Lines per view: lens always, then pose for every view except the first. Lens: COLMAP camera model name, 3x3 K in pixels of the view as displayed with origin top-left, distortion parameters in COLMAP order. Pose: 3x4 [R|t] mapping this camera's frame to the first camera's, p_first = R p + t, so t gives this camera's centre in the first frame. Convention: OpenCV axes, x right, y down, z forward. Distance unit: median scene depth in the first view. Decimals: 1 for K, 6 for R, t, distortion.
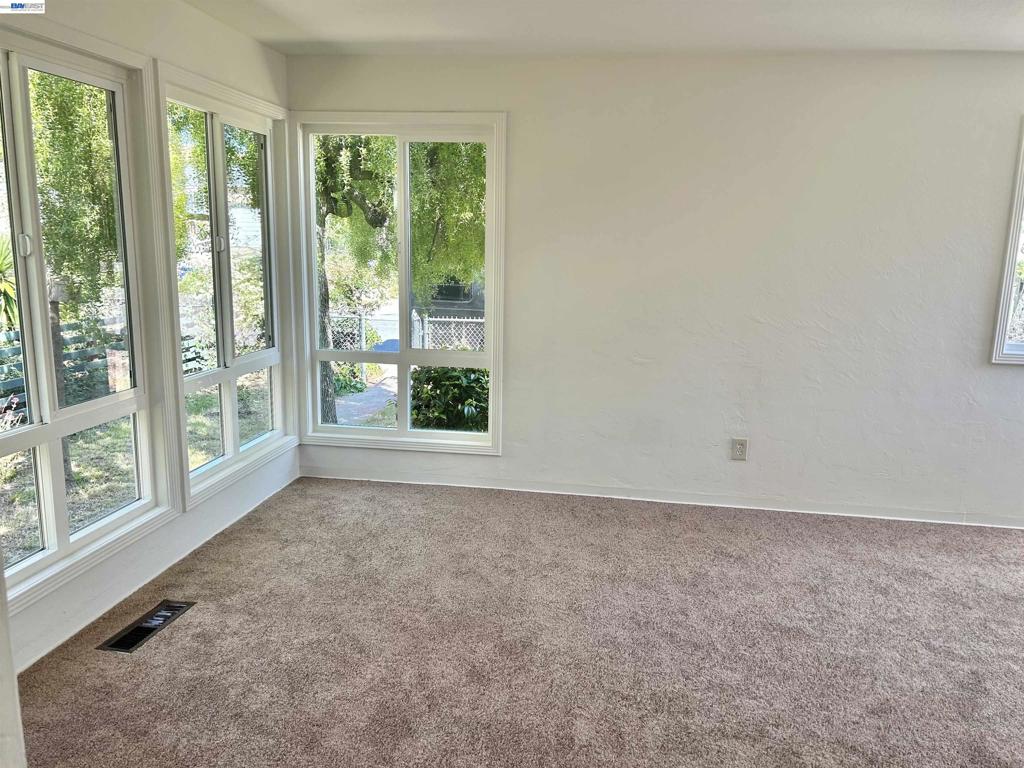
lens RADIAL K [[776.1, 0, 520.6], [0, 776.1, 386.1], [0, 0, 1]] dist [0.049879, -0.045982]
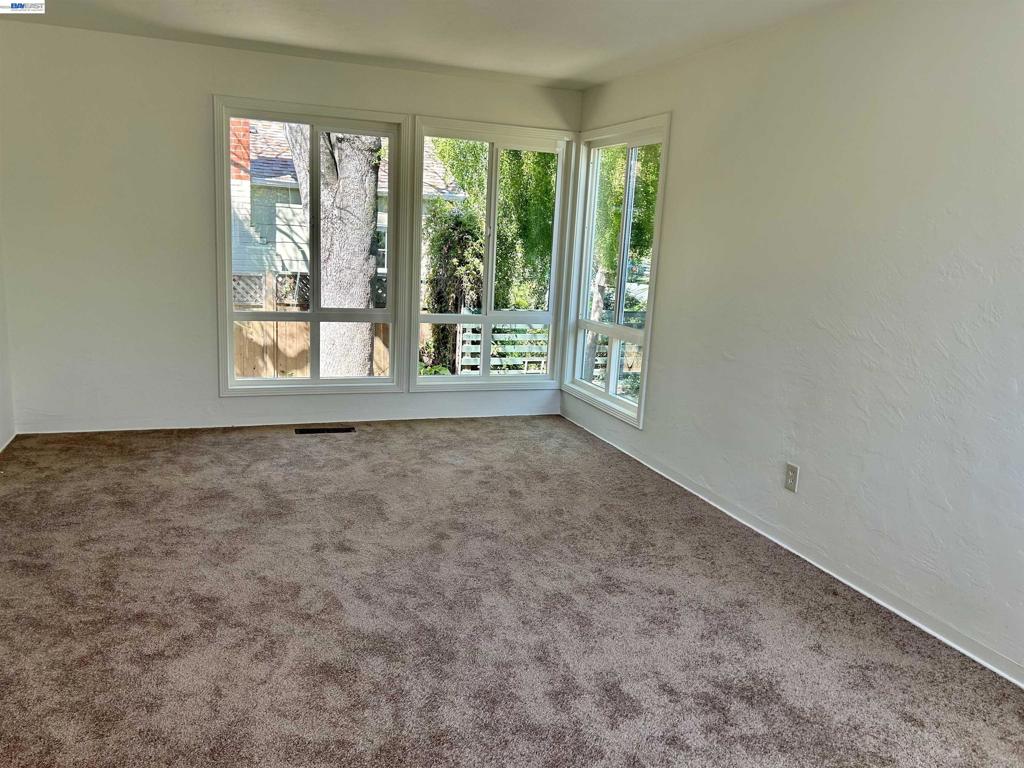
lens RADIAL K [[776.1, 0, 512.1], [0, 776.1, 384.6], [0, 0, 1]] dist [0.049879, -0.045982]
pose [[0.473157, 0.171524, -0.864119, 0.951135], [-0.208088, 0.974868, 0.079566, -0.023048], [0.856050, 0.142166, 0.496958, 0.347358]]
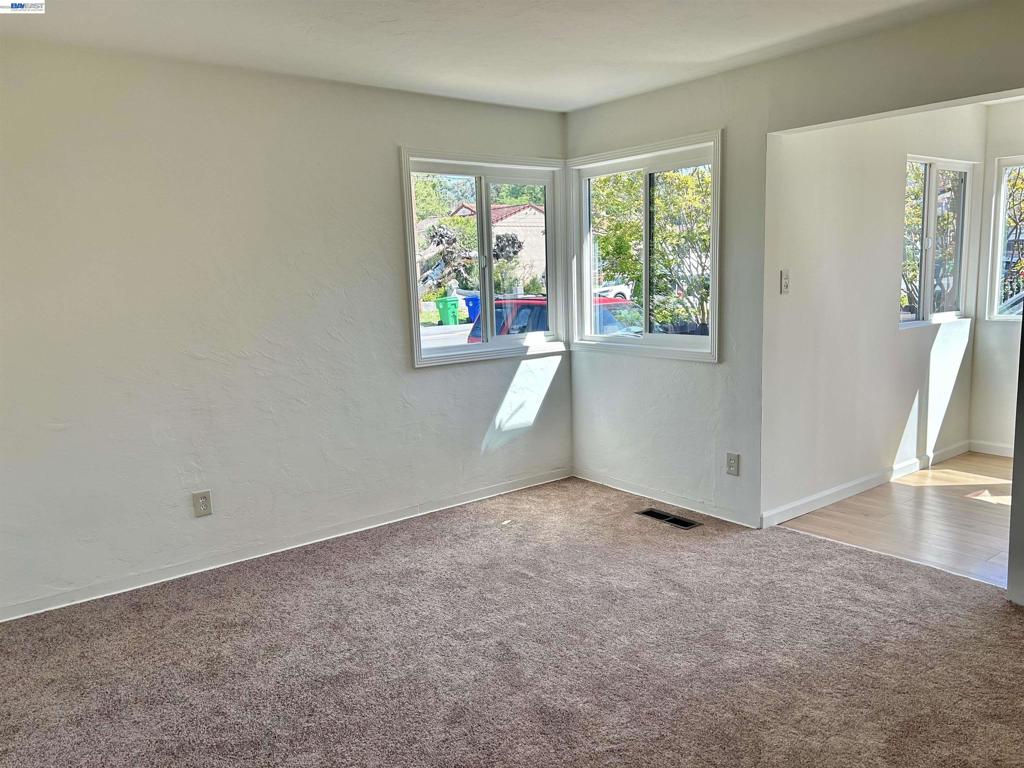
lens RADIAL K [[776.1, 0, 513.8], [0, 776.1, 379.2], [0, 0, 1]] dist [0.049879, -0.045982]
pose [[0.690978, -0.153078, 0.706481, -0.090691], [0.186651, 0.981962, 0.030213, -0.020797], [-0.698363, 0.110989, 0.707086, 0.122803]]
